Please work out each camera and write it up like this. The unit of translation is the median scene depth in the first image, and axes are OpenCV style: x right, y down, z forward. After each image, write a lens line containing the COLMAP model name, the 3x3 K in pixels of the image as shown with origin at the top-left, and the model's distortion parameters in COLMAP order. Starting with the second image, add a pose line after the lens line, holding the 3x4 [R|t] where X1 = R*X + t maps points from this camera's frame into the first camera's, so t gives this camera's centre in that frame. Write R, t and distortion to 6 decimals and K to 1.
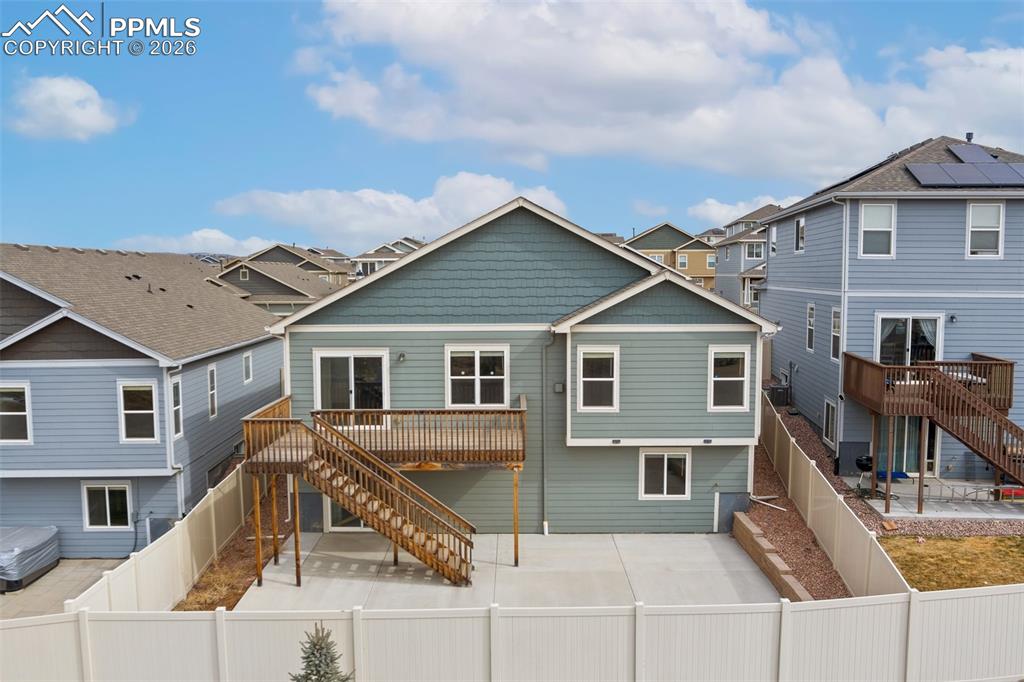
lens RADIAL K [[823.9, 0, 512.0], [0, 823.9, 341.0], [0, 0, 1]] dist [-0.056365, -0.010870]
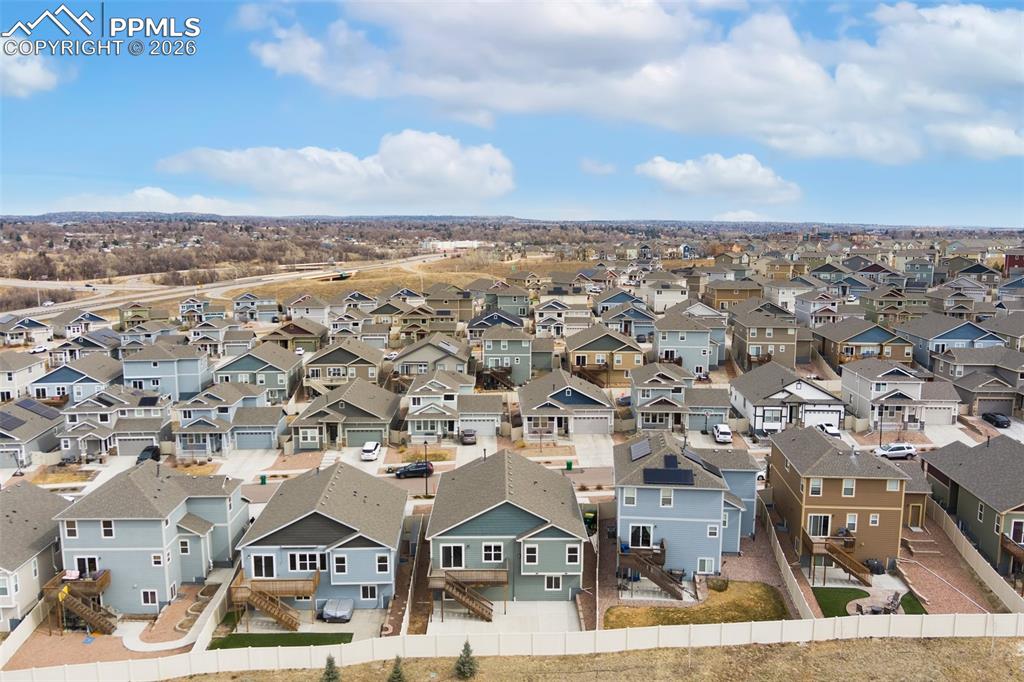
lens RADIAL K [[823.9, 0, 512.0], [0, 823.9, 341.0], [0, 0, 1]] dist [-0.056365, -0.010870]
pose [[0.999880, 0.002512, 0.015303, -0.019004], [-0.003288, 0.998697, 0.050918, -0.919529], [-0.015155, -0.050962, 0.998586, -2.073379]]
